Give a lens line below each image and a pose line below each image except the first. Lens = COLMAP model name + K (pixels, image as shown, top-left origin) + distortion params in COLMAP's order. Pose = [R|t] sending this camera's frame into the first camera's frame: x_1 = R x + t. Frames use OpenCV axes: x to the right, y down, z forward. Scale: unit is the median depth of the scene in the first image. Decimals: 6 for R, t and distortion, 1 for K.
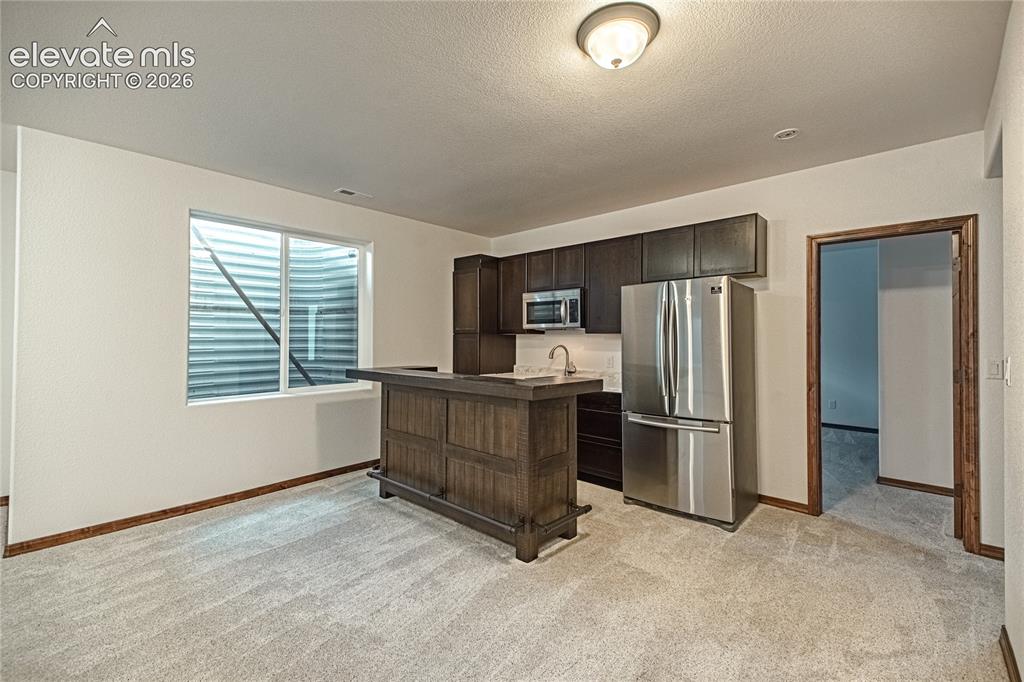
lens RADIAL K [[452.2, 0, 510.8], [0, 452.2, 330.9], [0, 0, 1]] dist [0.083897, -0.000016]
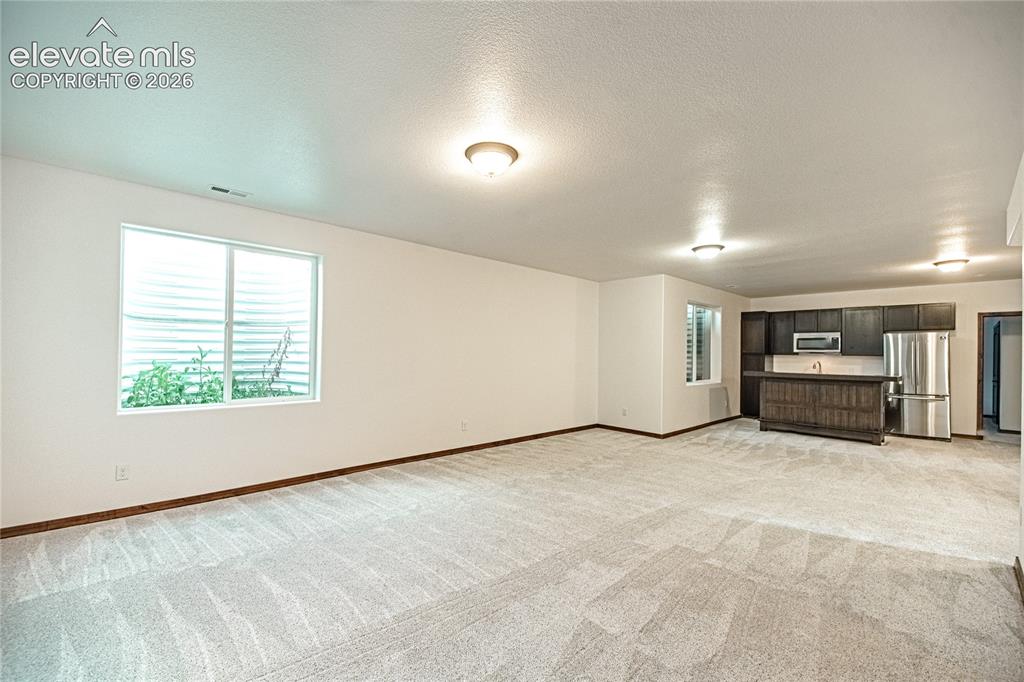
lens RADIAL K [[423.6, 0, 510.4], [0, 423.6, 342.4], [0, 0, 1]] dist [-0.000602, -0.000149]
pose [[0.996278, 0.007867, -0.085839, -1.084808], [-0.008815, 0.999904, -0.010674, -0.018465], [0.085747, 0.011391, 0.996252, -0.912049]]
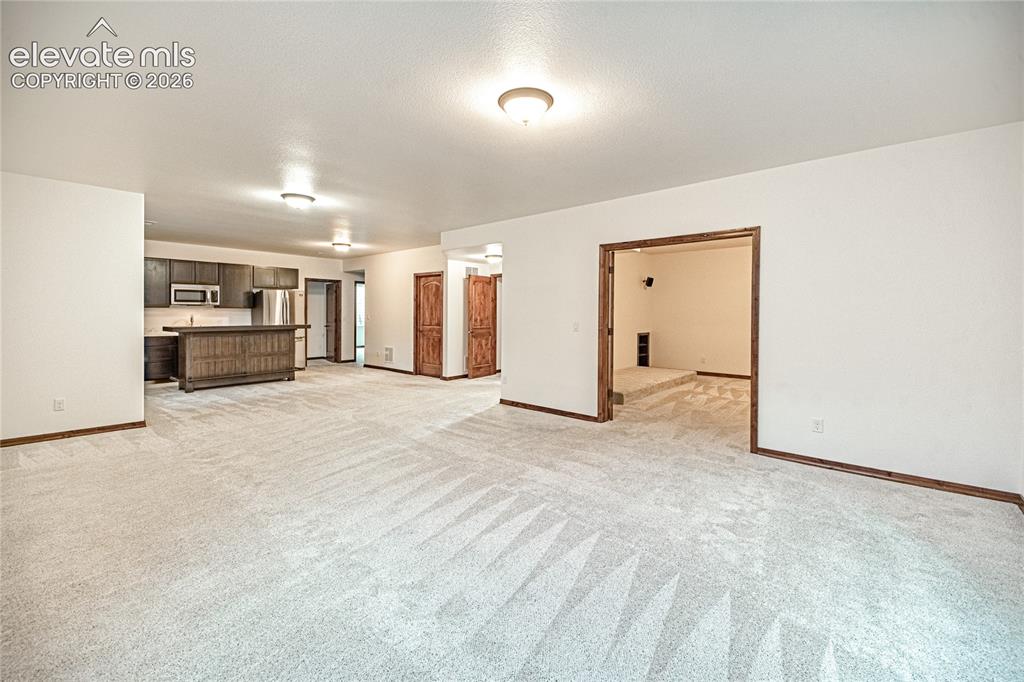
lens RADIAL K [[423.6, 0, 510.4], [0, 423.6, 342.4], [0, 0, 1]] dist [-0.000602, -0.000149]
pose [[-0.000504, -0.071812, 0.997418, -1.732746], [-0.021343, 0.997192, 0.071785, -0.005150], [-0.999772, -0.021251, -0.002035, -0.295131]]
